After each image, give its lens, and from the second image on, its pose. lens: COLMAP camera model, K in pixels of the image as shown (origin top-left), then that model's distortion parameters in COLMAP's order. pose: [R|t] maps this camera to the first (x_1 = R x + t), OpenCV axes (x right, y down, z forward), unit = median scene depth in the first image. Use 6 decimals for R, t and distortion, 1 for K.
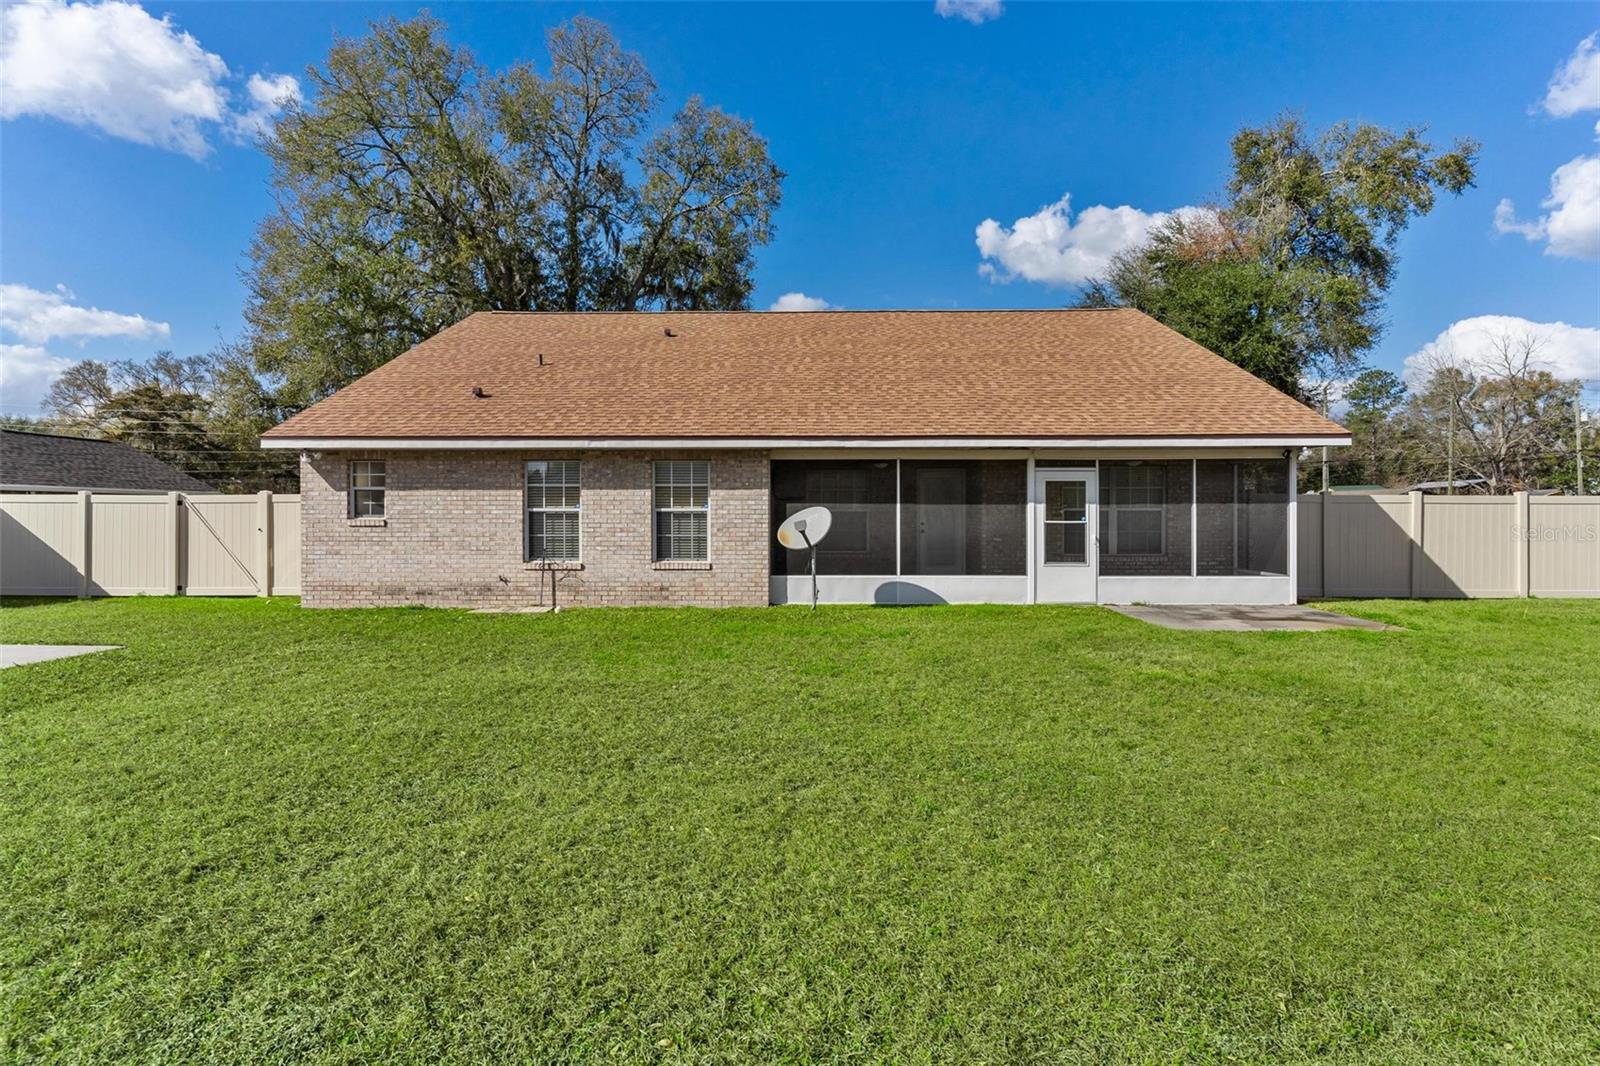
lens RADIAL K [[786.2, 0, 779.8], [0, 786.2, 493.4], [0, 0, 1]] dist [0.001248, 0.000077]
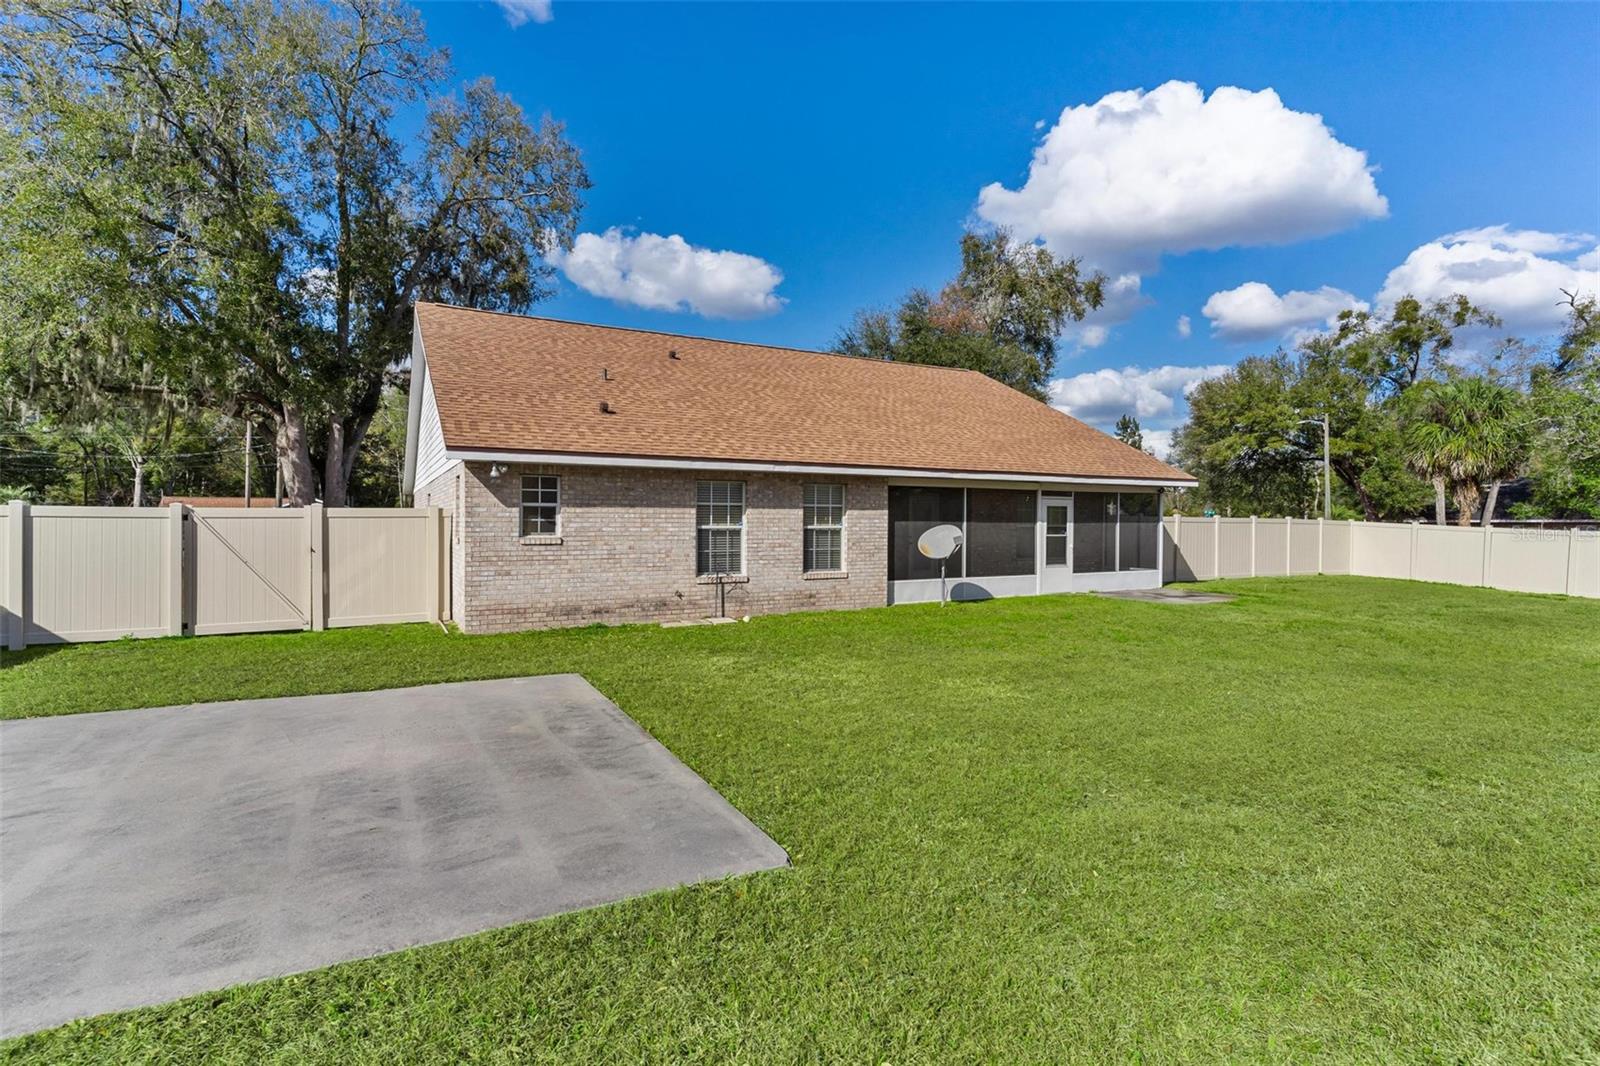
lens RADIAL K [[771.7, 0, 801.3], [0, 771.7, 526.2], [0, 0, 1]] dist [0.001705, 0.000562]
pose [[0.868220, -0.000110, 0.496180, -0.711578], [-0.012848, 0.999660, 0.022705, -0.005607], [-0.496014, -0.026088, 0.867923, 0.035555]]
